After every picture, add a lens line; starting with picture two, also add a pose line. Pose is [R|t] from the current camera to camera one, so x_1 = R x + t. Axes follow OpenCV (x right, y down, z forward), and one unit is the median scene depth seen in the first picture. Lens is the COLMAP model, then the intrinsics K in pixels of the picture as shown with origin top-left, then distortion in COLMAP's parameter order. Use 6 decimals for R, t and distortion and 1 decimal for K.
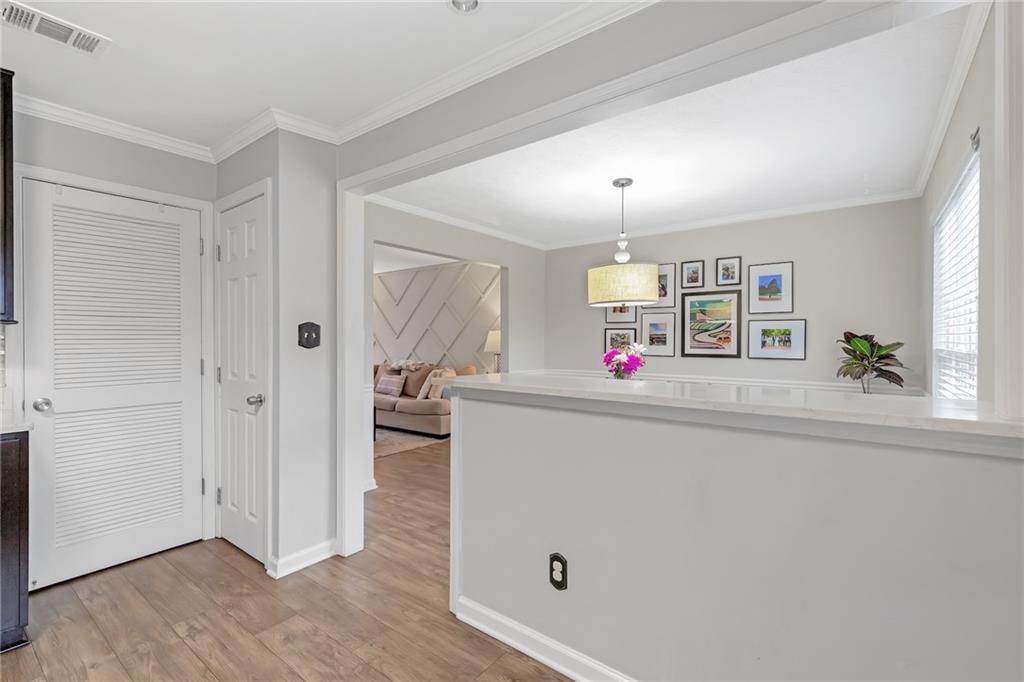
lens RADIAL K [[463.6, 0, 508.2], [0, 463.6, 339.9], [0, 0, 1]] dist [-0.001199, -0.000610]
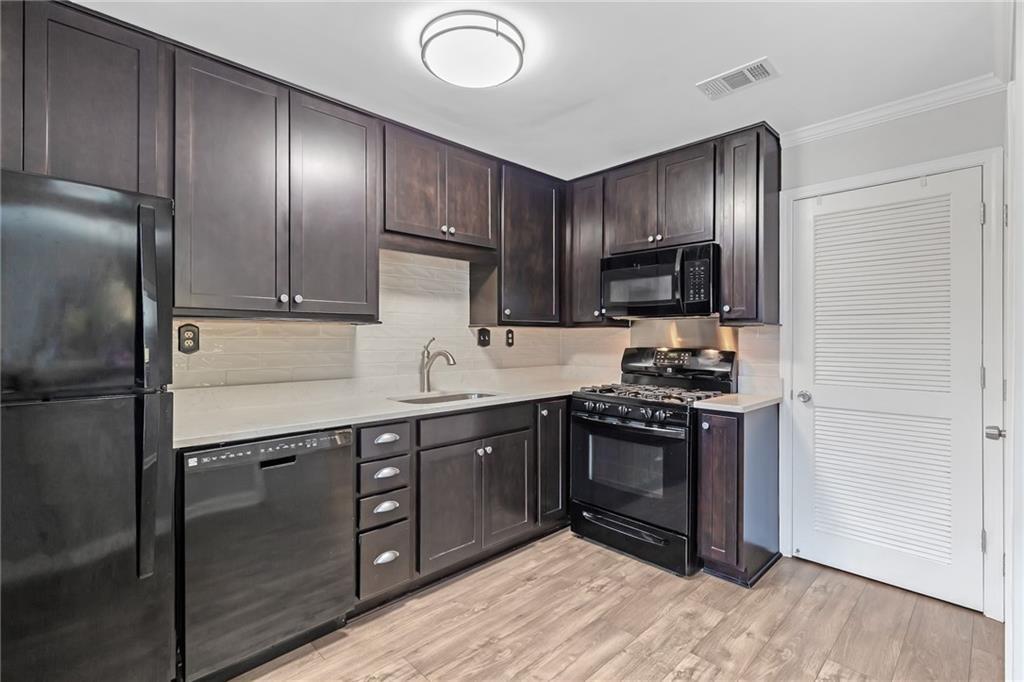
lens RADIAL K [[463.6, 0, 508.5], [0, 463.6, 337.7], [0, 0, 1]] dist [-0.001199, -0.000610]
pose [[-0.155752, 0.001090, -0.987796, 0.222856], [-0.005115, 0.999985, 0.001910, -0.002247], [0.987783, 0.005350, -0.155745, 0.467682]]
